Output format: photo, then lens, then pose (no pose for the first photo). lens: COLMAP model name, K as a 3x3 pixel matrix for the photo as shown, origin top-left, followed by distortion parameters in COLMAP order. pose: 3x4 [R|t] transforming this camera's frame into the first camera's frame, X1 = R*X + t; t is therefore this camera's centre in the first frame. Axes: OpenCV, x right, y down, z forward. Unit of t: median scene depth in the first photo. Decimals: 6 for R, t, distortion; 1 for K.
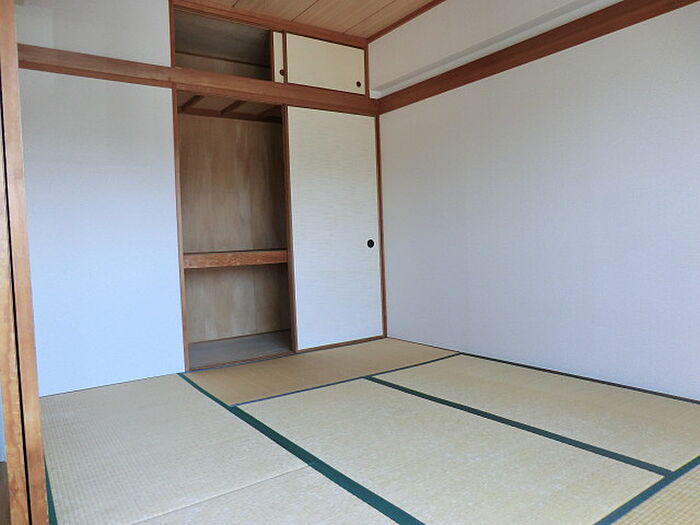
lens RADIAL K [[507.9, 0, 350.0], [0, 507.9, 262.5], [0, 0, 1]] dist [-0.099194, 0.087445]
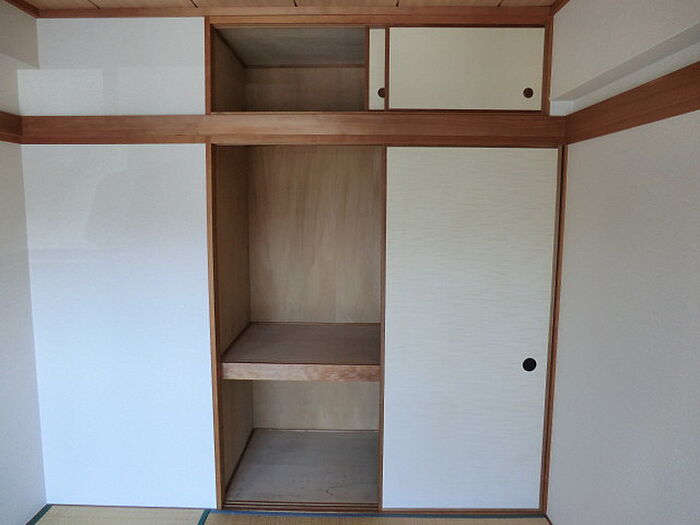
lens RADIAL K [[507.9, 0, 350.0], [0, 507.9, 262.5], [0, 0, 1]] dist [-0.099194, 0.087445]
pose [[0.813941, 0.109802, -0.570476, 0.214841], [-0.058968, 0.992520, 0.106901, -0.232517], [0.577947, -0.053371, 0.814327, 0.450083]]
